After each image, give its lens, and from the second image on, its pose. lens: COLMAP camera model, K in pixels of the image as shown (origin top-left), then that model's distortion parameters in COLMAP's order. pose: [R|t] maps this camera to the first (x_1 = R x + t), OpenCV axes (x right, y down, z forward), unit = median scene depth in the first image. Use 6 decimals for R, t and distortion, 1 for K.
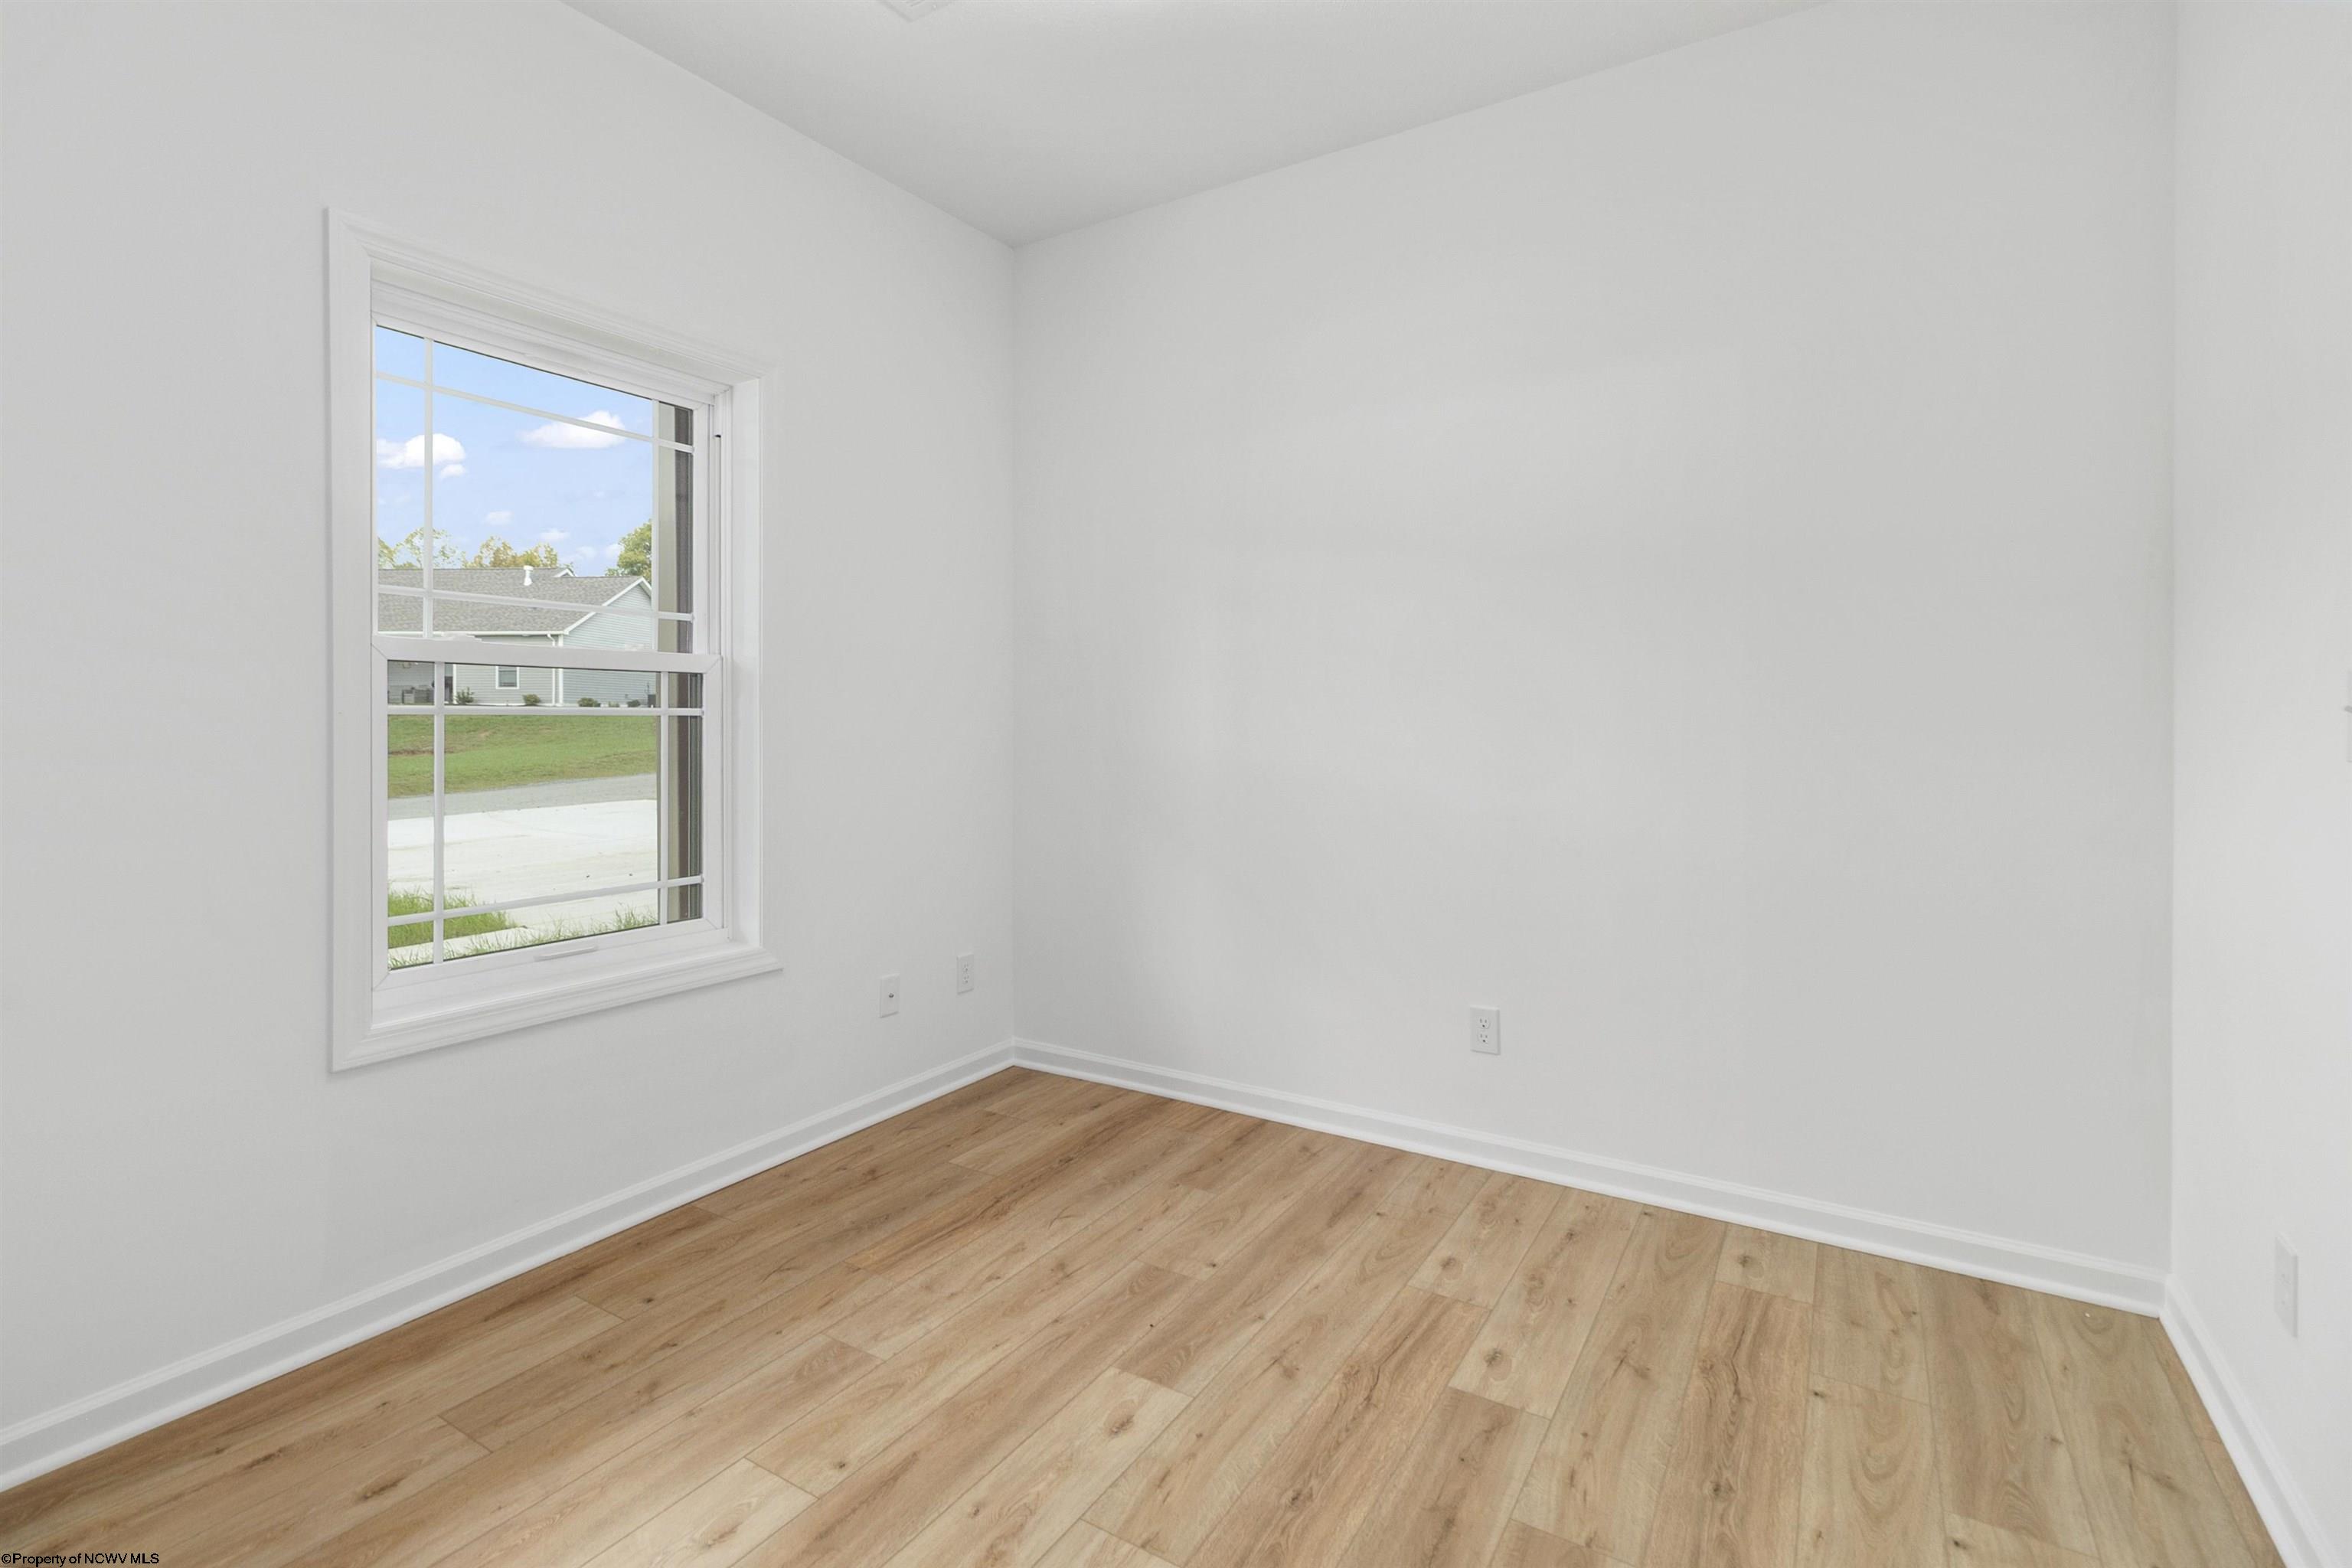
lens RADIAL K [[1090.3, 0, 1164.4], [0, 1090.3, 716.4], [0, 0, 1]] dist [-0.002962, -0.000812]
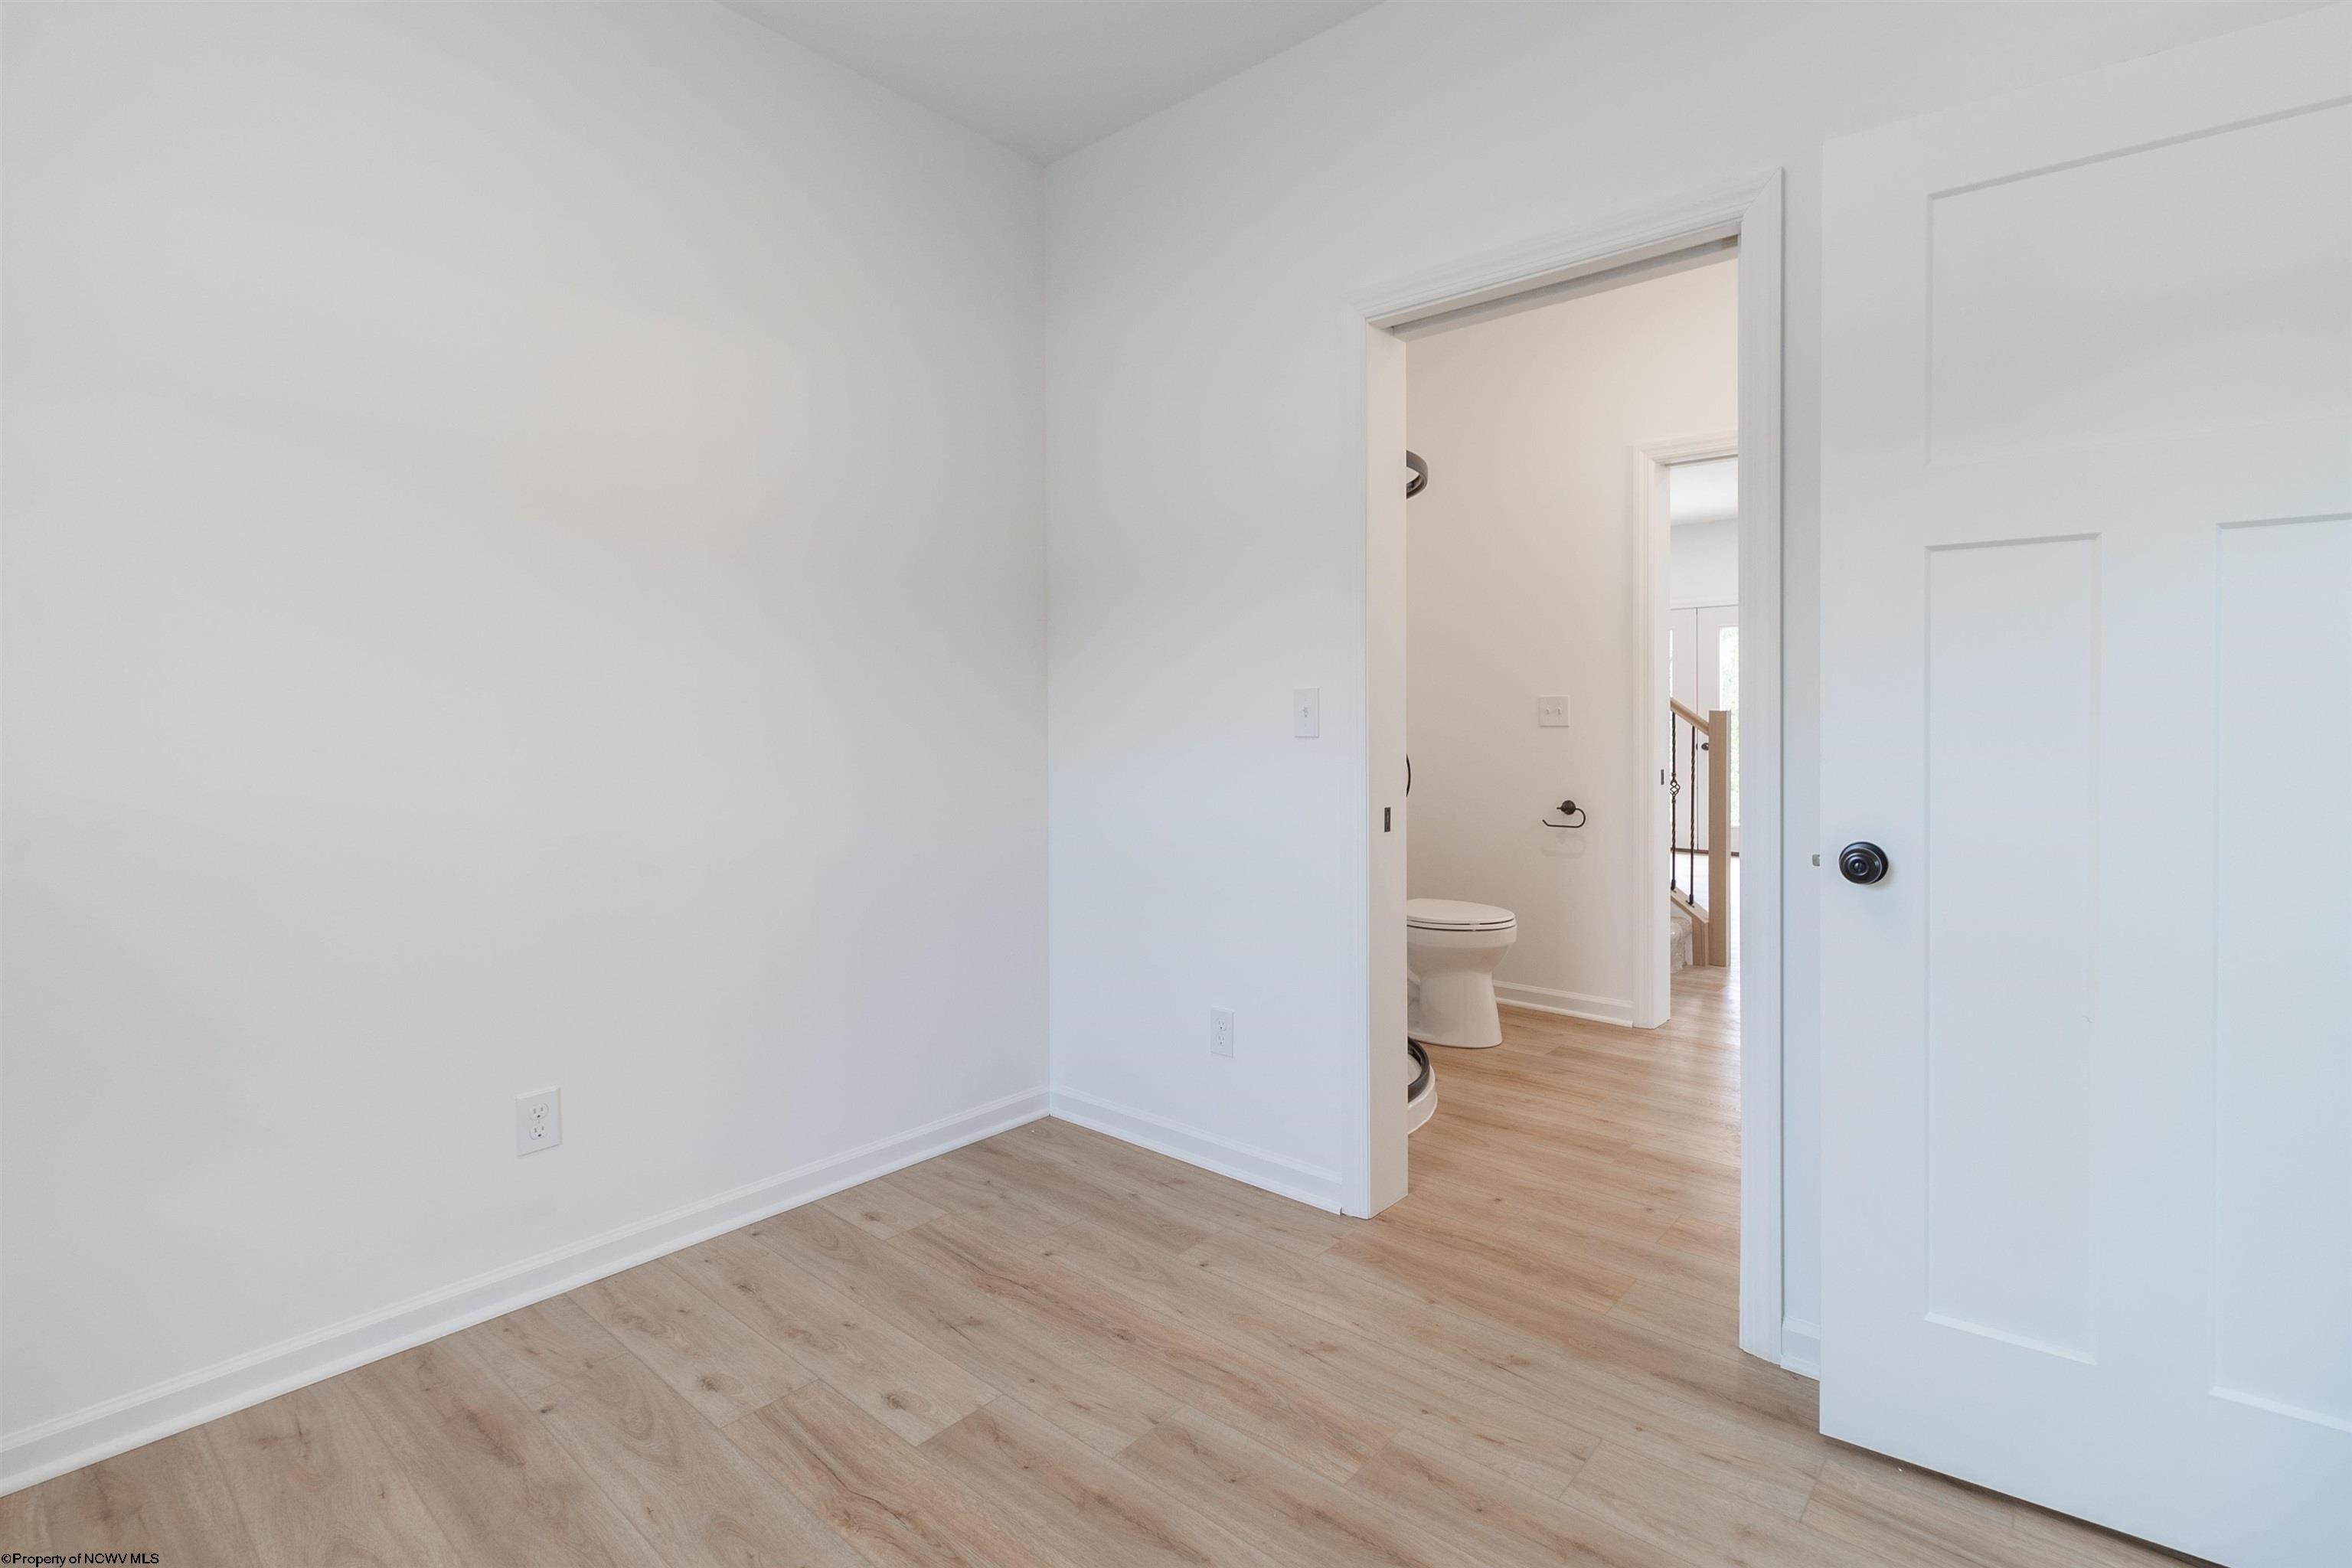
lens RADIAL K [[1090.3, 0, 1164.4], [0, 1090.3, 716.4], [0, 0, 1]] dist [-0.002962, -0.000812]
pose [[0.148319, -0.004064, 0.988931, -0.578192], [0.002650, 0.999990, 0.003711, -0.021336], [-0.988936, 0.002071, 0.148328, 0.580538]]
